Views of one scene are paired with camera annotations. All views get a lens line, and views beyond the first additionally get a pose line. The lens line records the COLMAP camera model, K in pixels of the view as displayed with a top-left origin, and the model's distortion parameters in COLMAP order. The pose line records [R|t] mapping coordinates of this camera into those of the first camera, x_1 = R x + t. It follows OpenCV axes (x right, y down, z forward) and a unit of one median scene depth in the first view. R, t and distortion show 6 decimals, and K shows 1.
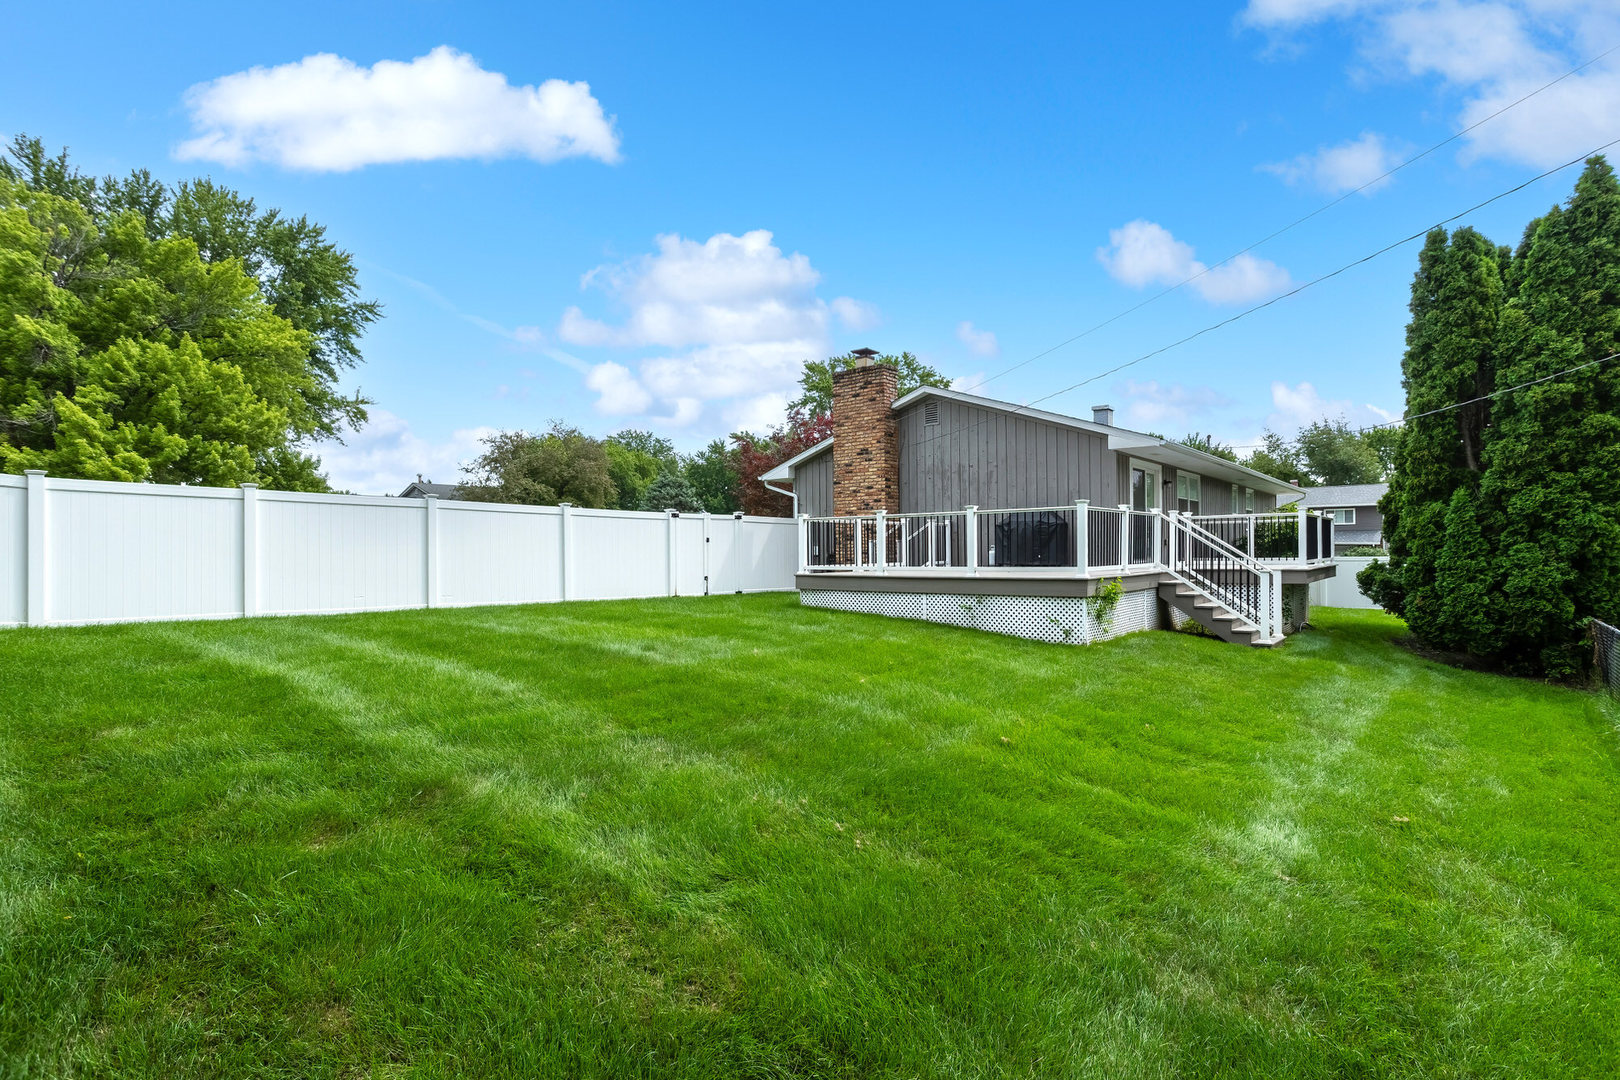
lens RADIAL K [[789.9, 0, 809.7], [0, 789.9, 546.8], [0, 0, 1]] dist [-0.024929, 0.003310]
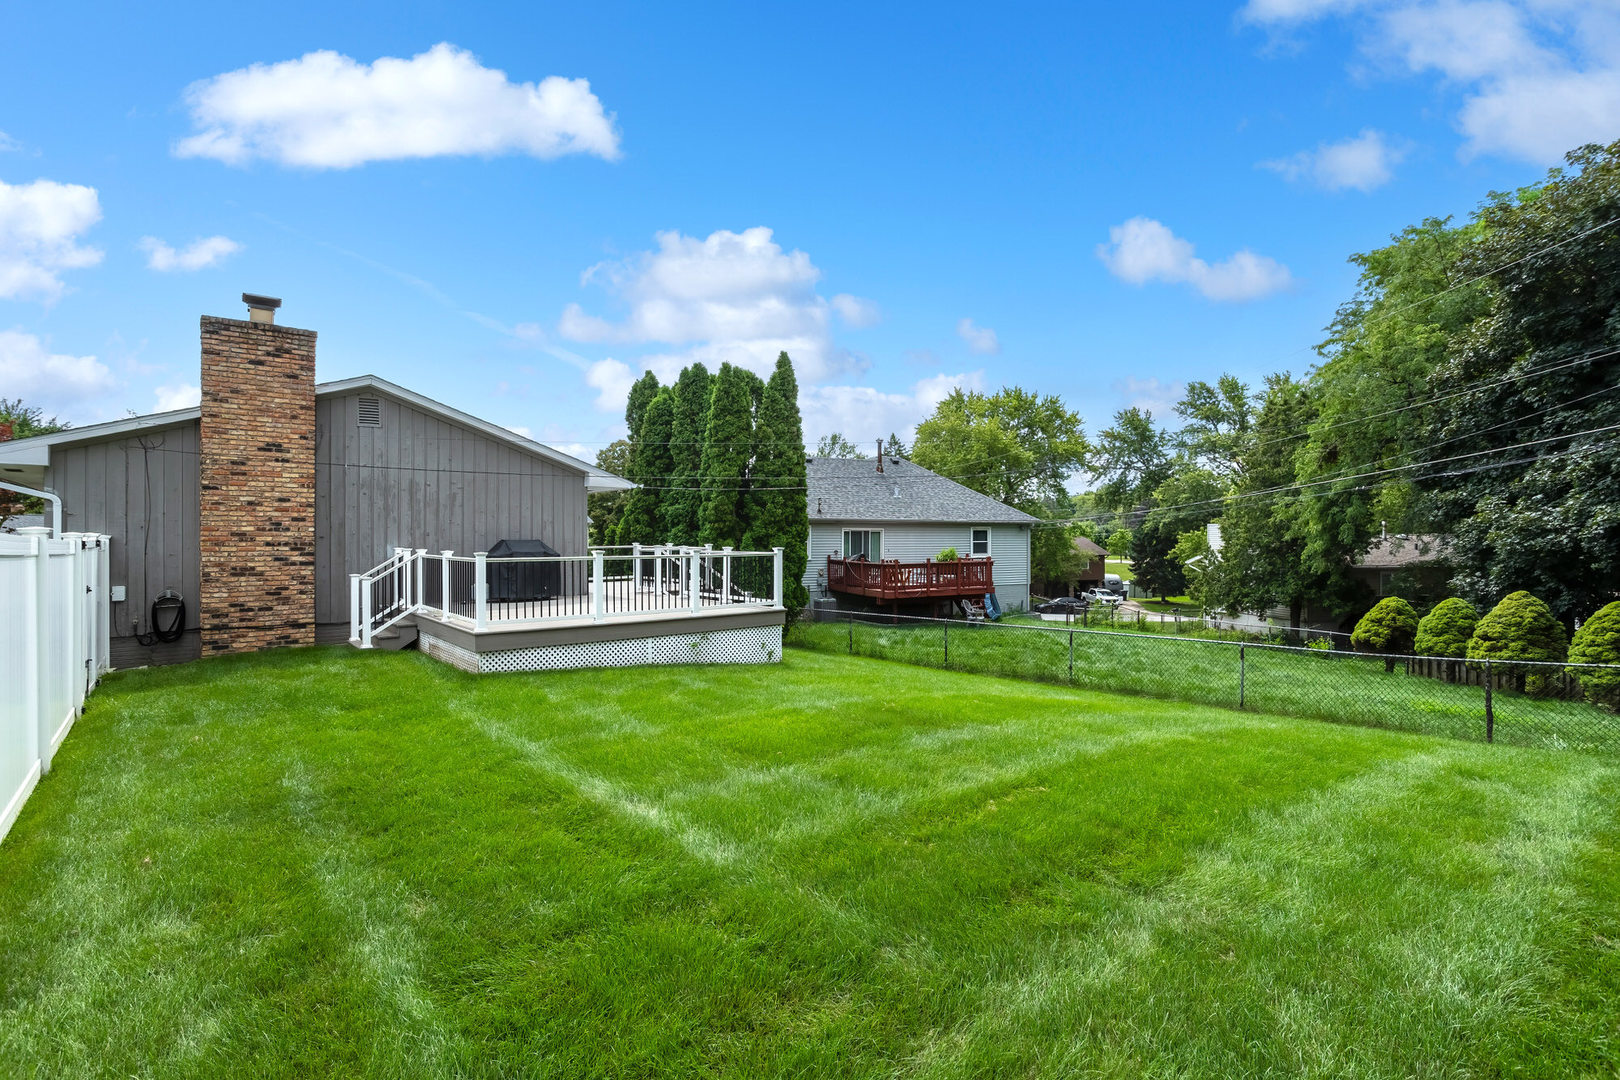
lens RADIAL K [[789.9, 0, 808.0], [0, 789.9, 541.0], [0, 0, 1]] dist [-0.024929, 0.003310]
pose [[0.185356, 0.002583, 0.982668, -0.529327], [-0.005825, 0.999982, -0.001530, -0.040624], [-0.982654, -0.005440, 0.185367, 0.418159]]
